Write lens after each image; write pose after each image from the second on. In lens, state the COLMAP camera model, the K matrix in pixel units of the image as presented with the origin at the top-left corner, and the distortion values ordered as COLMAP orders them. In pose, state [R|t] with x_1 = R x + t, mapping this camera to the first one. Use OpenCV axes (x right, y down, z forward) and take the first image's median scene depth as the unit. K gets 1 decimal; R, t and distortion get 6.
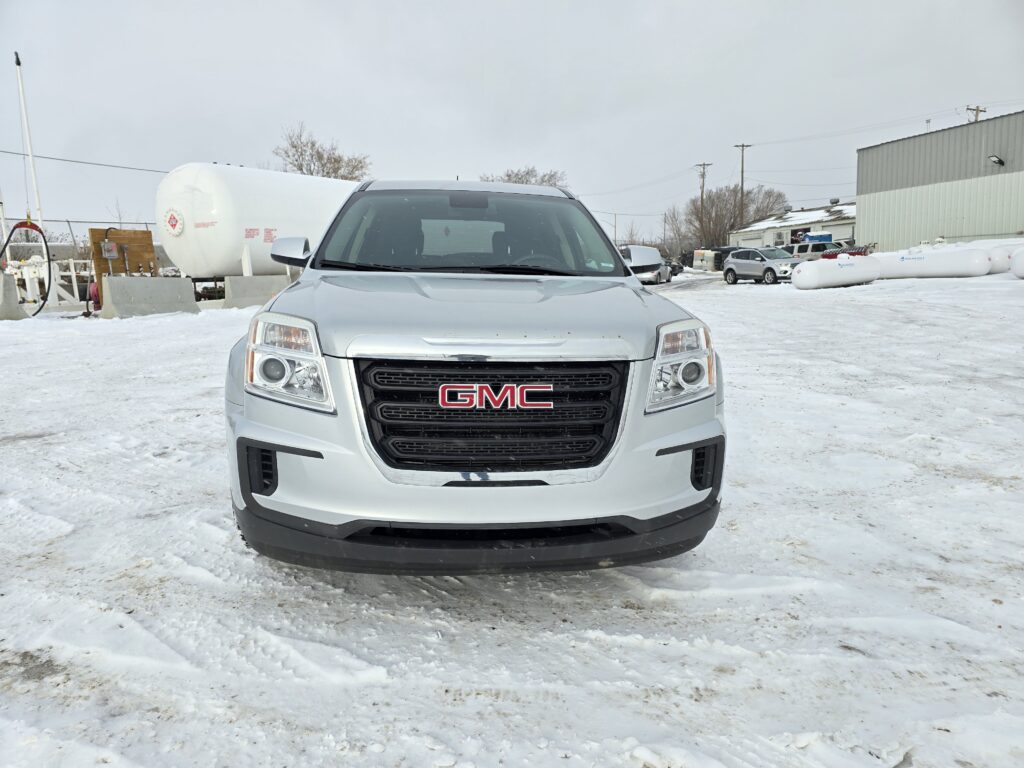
lens RADIAL K [[677.4, 0, 509.9], [0, 677.4, 390.2], [0, 0, 1]] dist [0.046587, -0.044957]
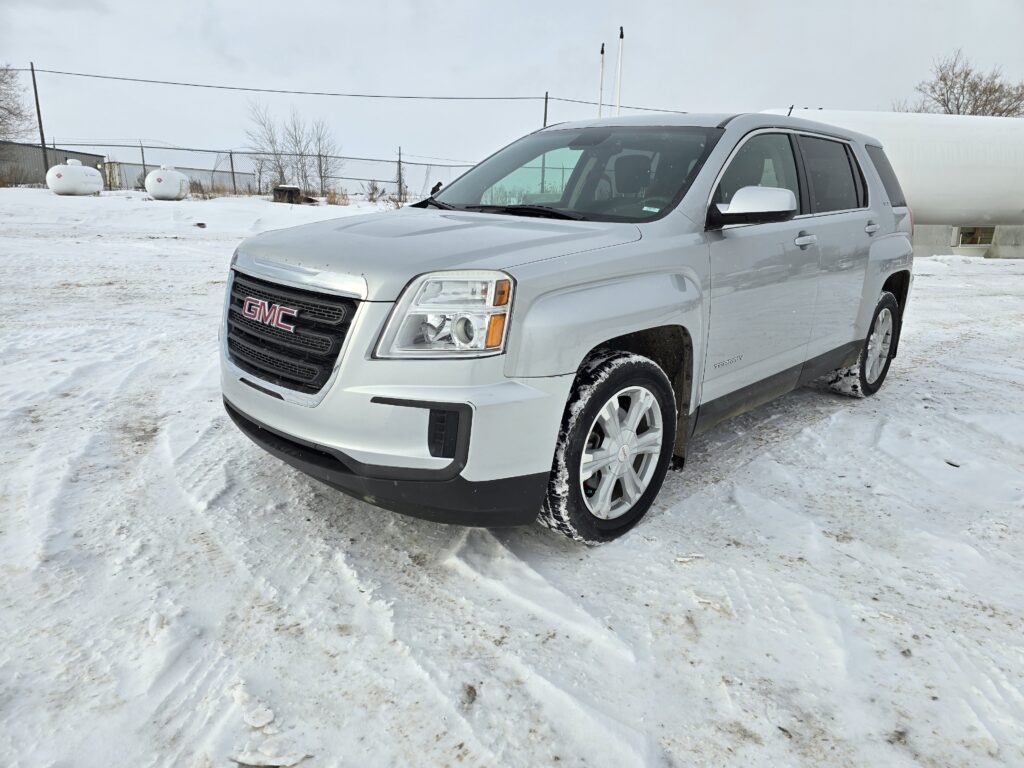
lens RADIAL K [[677.4, 0, 513.6], [0, 677.4, 379.0], [0, 0, 1]] dist [0.046587, -0.044957]
pose [[0.662856, 0.204028, -0.720413, 1.060719], [-0.163519, 0.978379, 0.126632, -0.092618], [0.730673, 0.033863, 0.681887, 0.495601]]
